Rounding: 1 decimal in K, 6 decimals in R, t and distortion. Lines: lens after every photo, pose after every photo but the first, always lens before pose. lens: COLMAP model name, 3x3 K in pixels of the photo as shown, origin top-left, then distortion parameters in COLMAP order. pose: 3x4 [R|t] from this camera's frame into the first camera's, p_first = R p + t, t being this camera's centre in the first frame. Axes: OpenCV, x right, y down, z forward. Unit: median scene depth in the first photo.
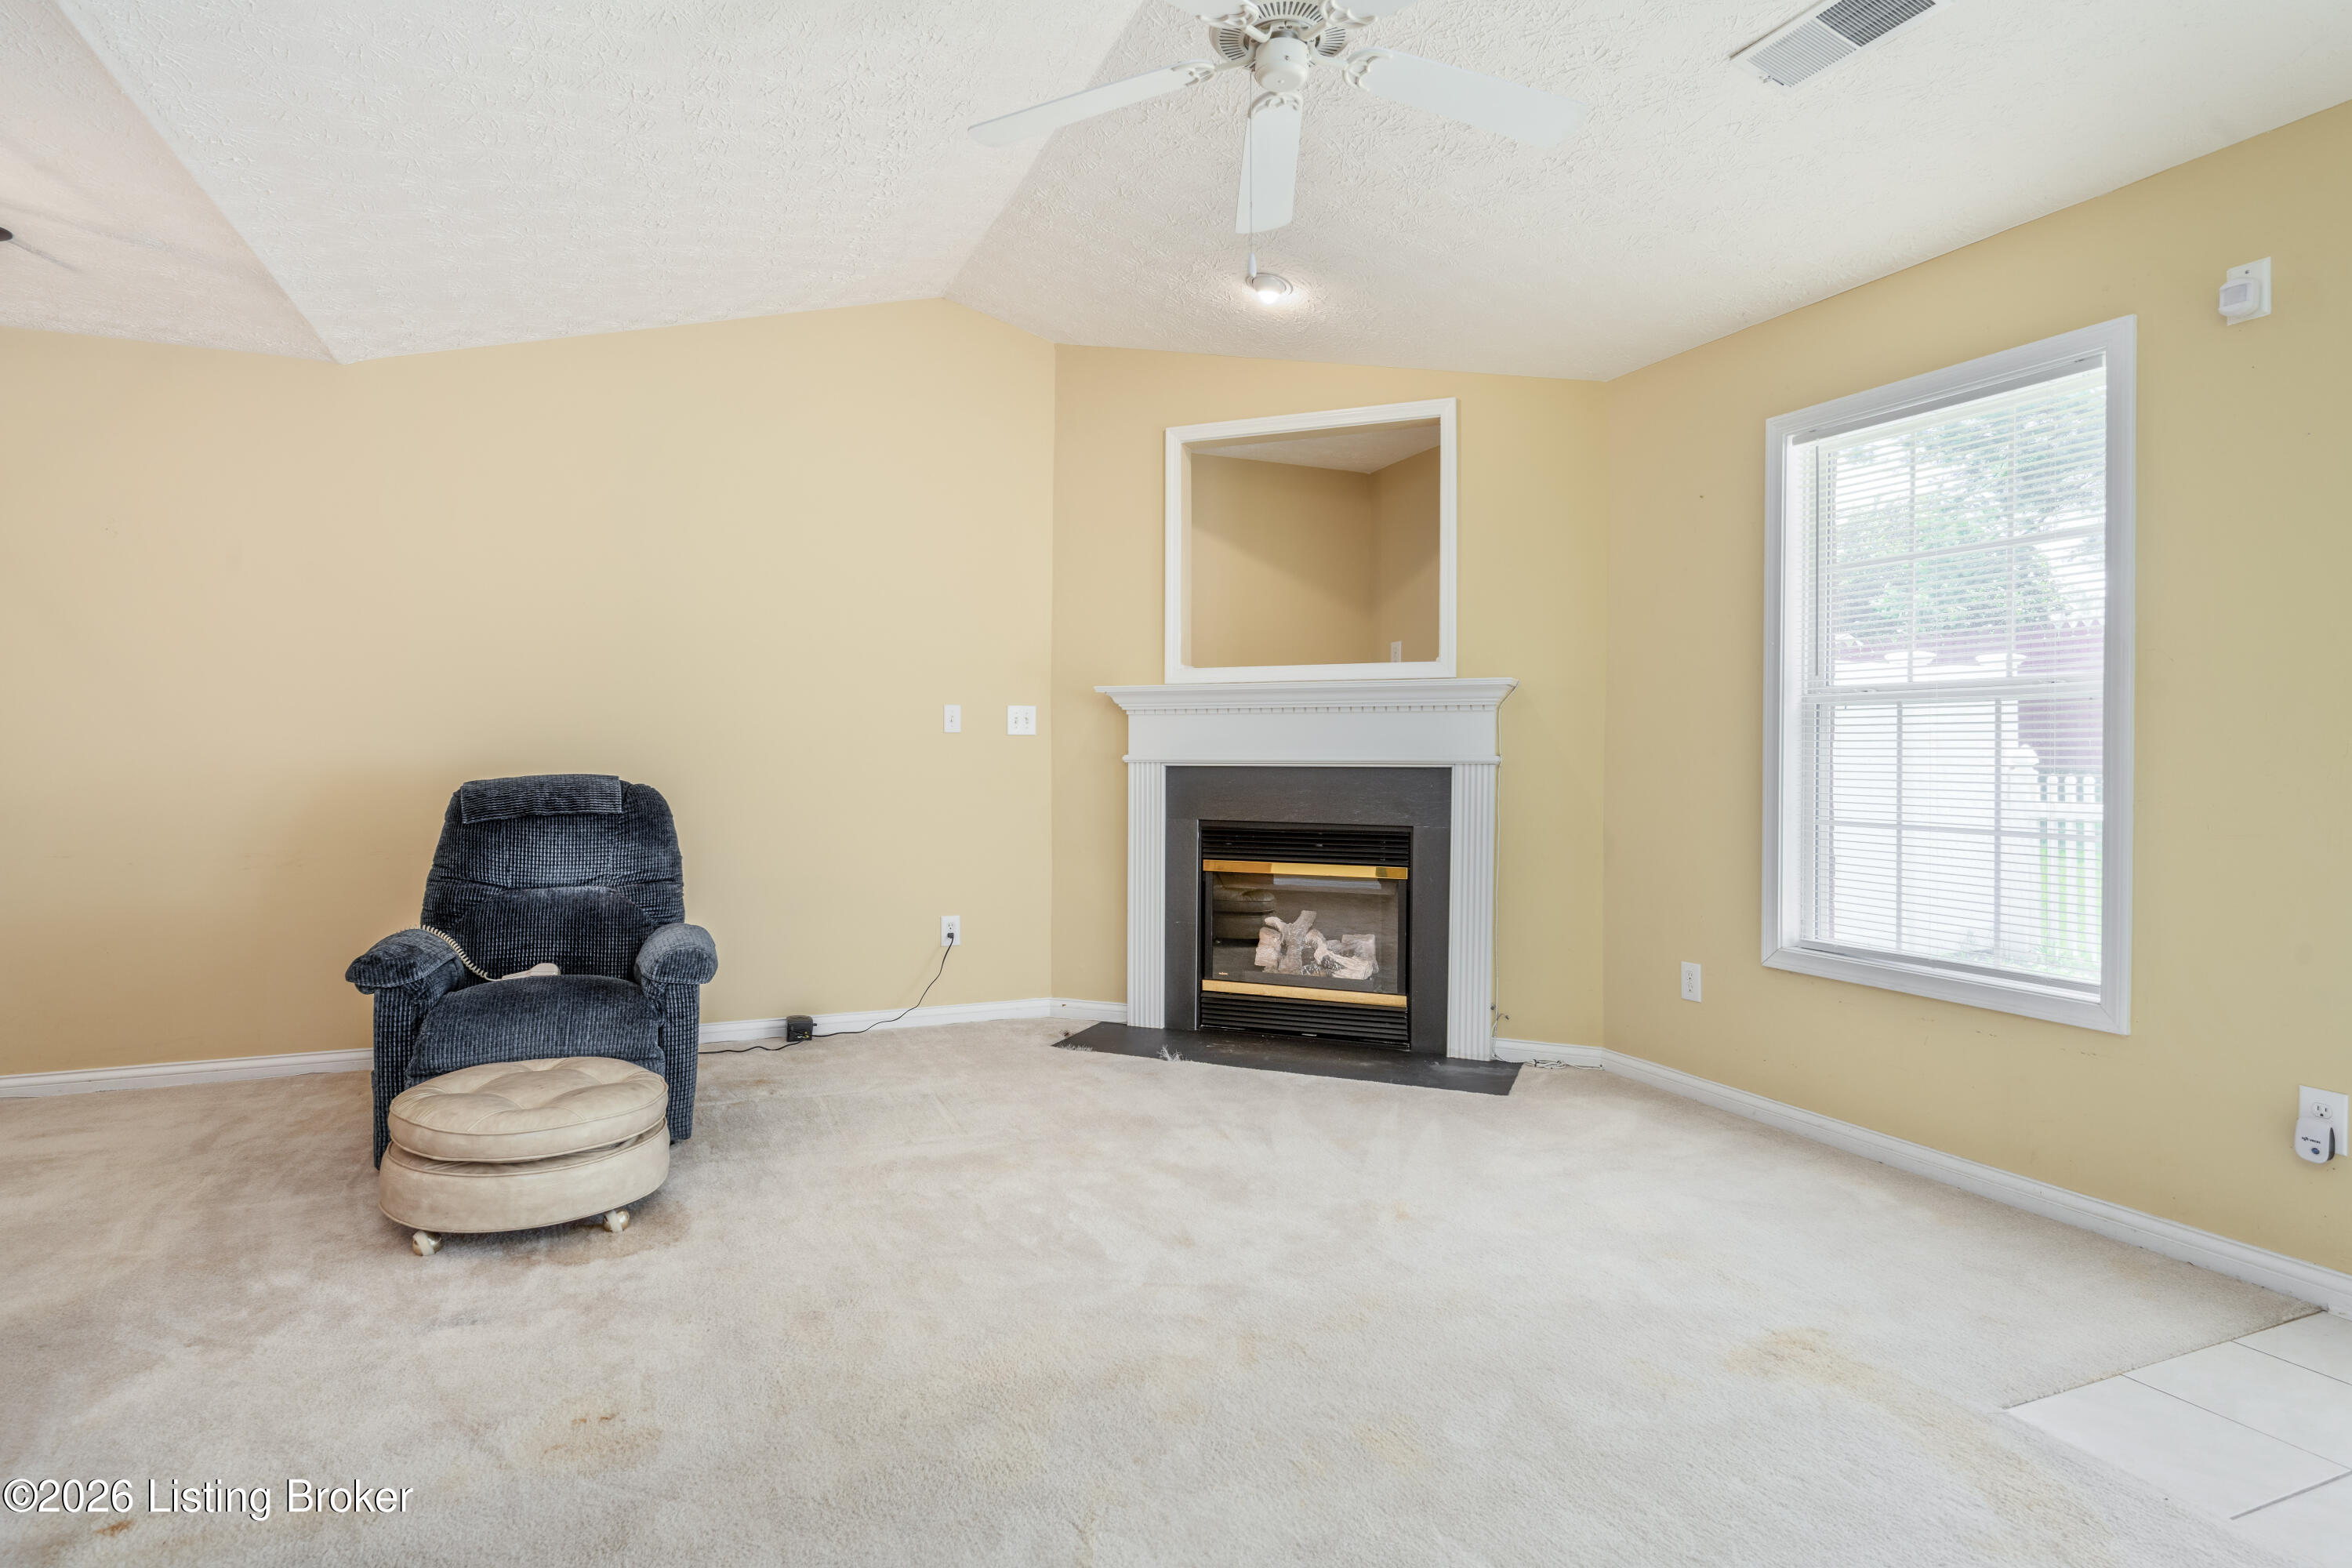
lens RADIAL K [[1240.5, 0, 1168.2], [0, 1240.5, 748.3], [0, 0, 1]] dist [-0.002756, -0.000648]
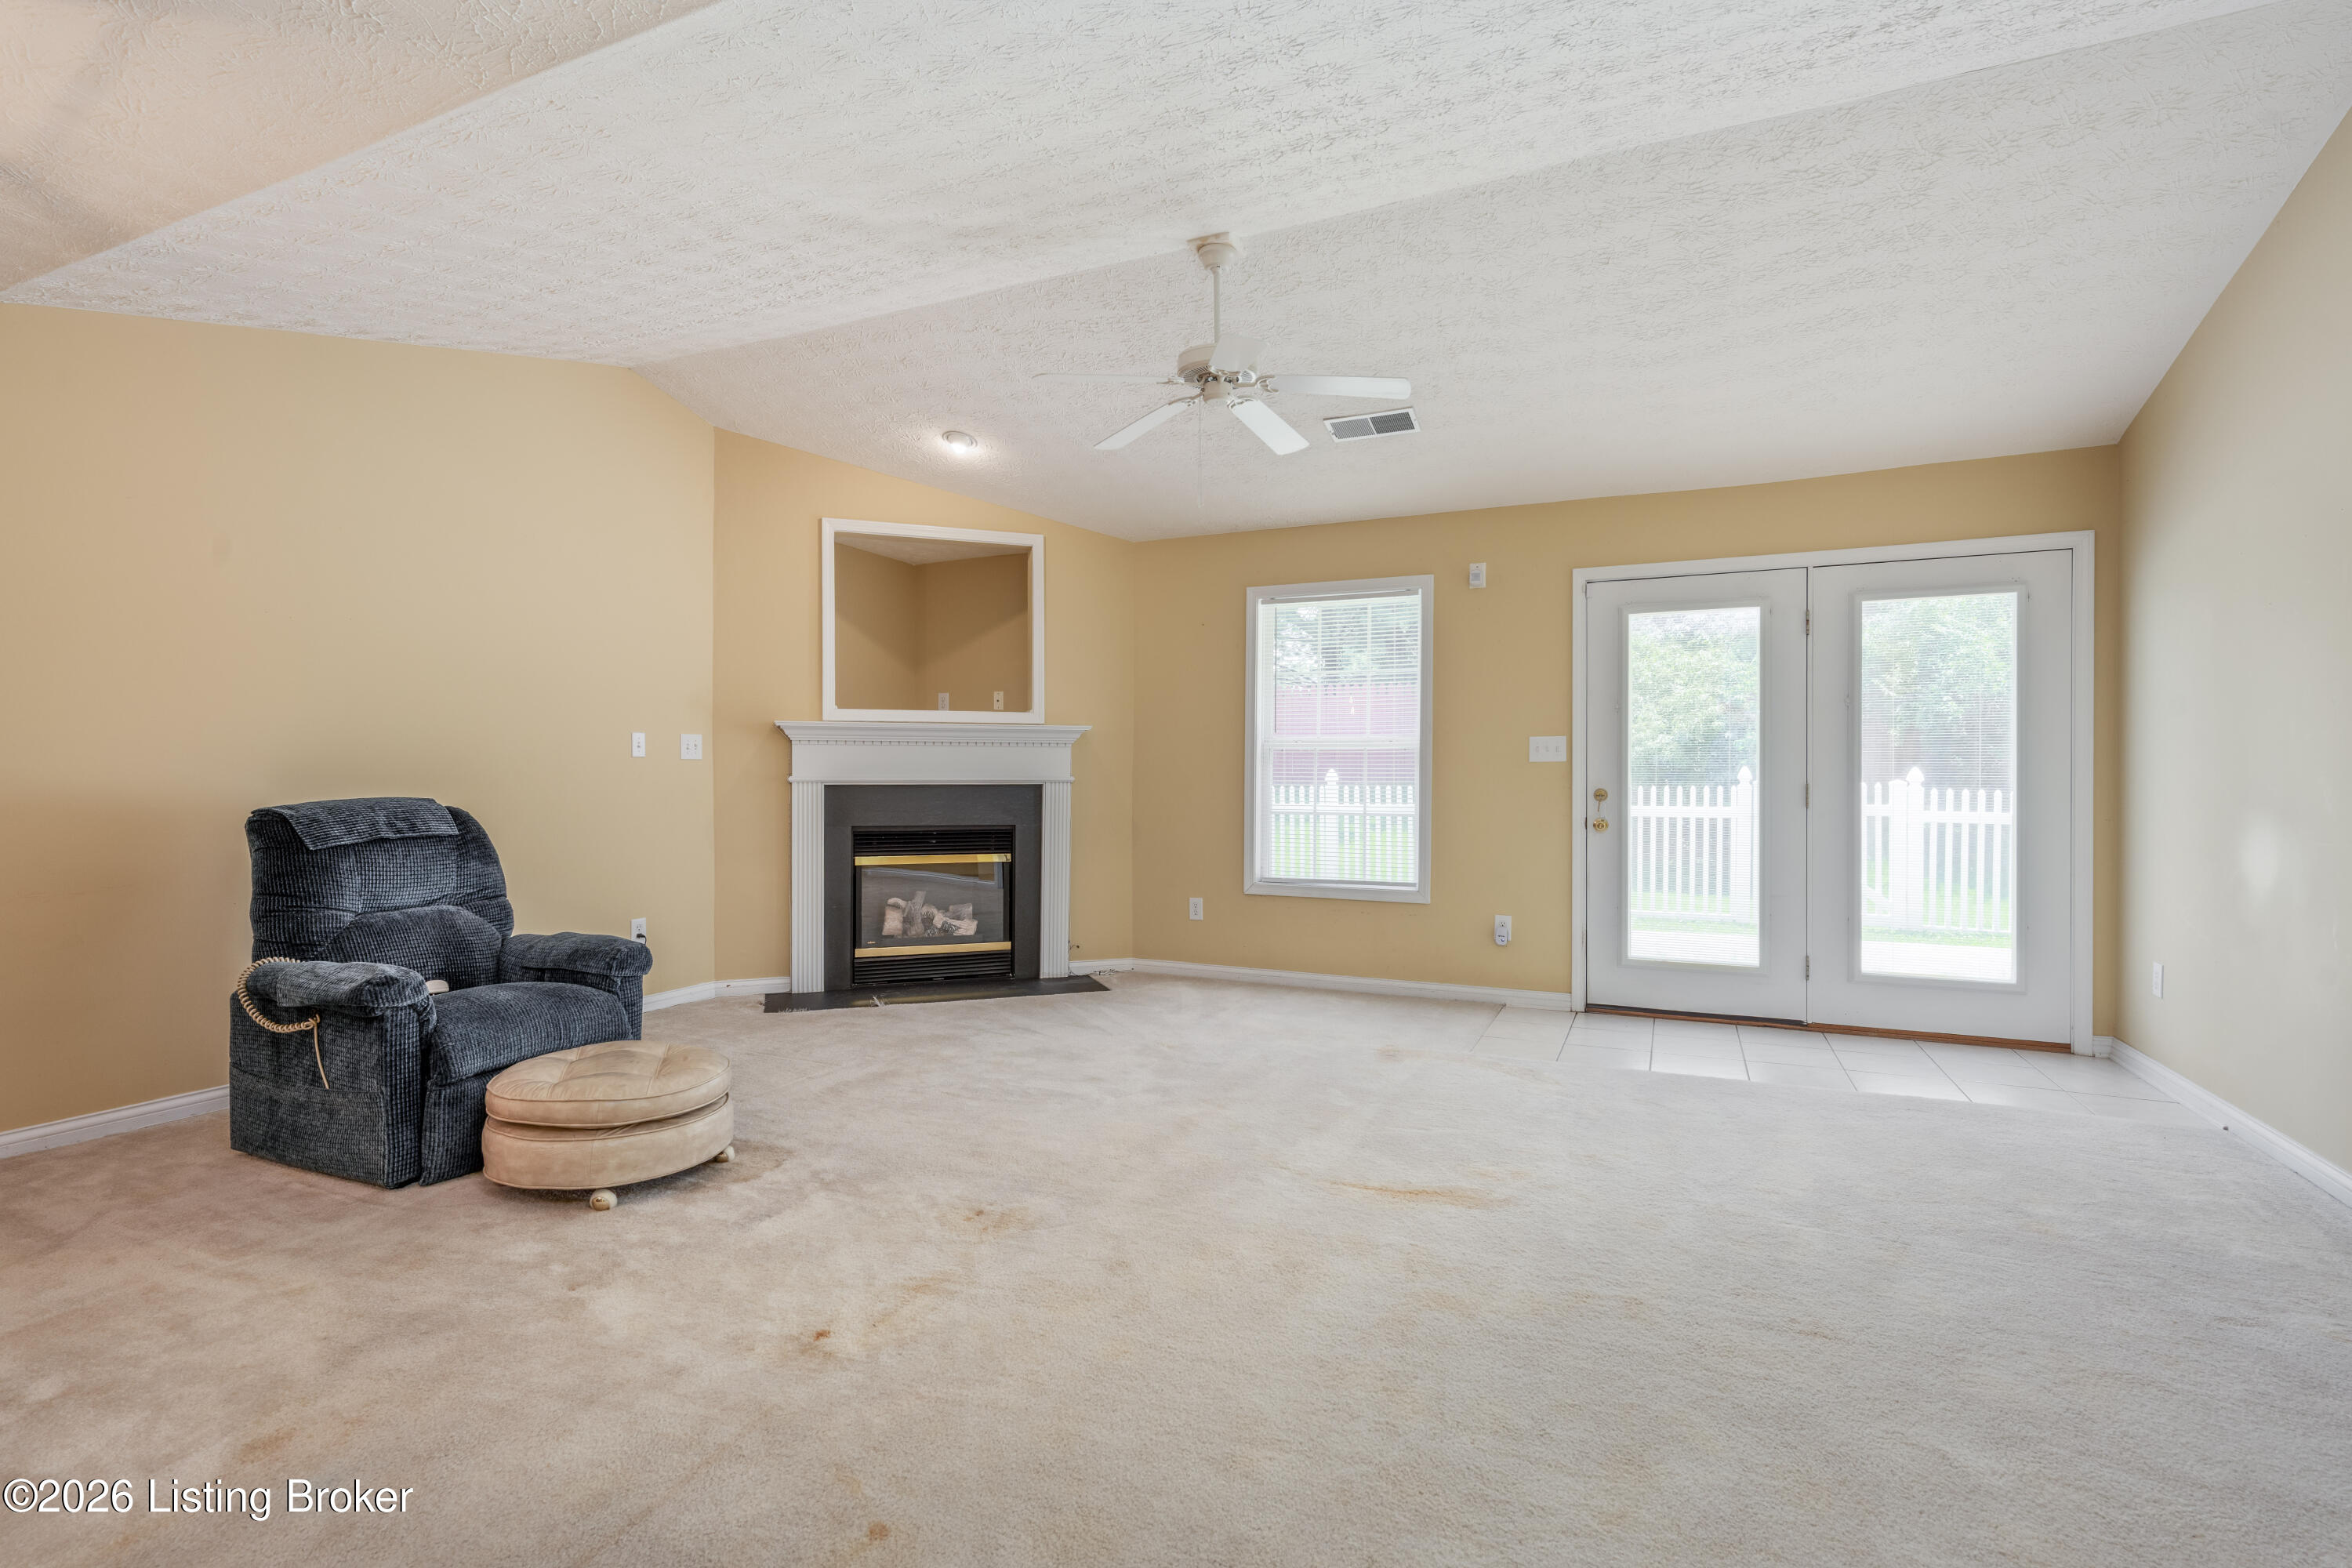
lens RADIAL K [[1077.1, 0, 1176.0], [0, 1077.1, 784.0], [0, 0, 1]] dist [-0.000461, -0.000205]
pose [[0.736185, -0.007091, 0.676743, -0.540153], [-0.003363, 0.999894, 0.014136, -0.003984], [-0.676772, -0.012682, 0.736084, -0.062426]]
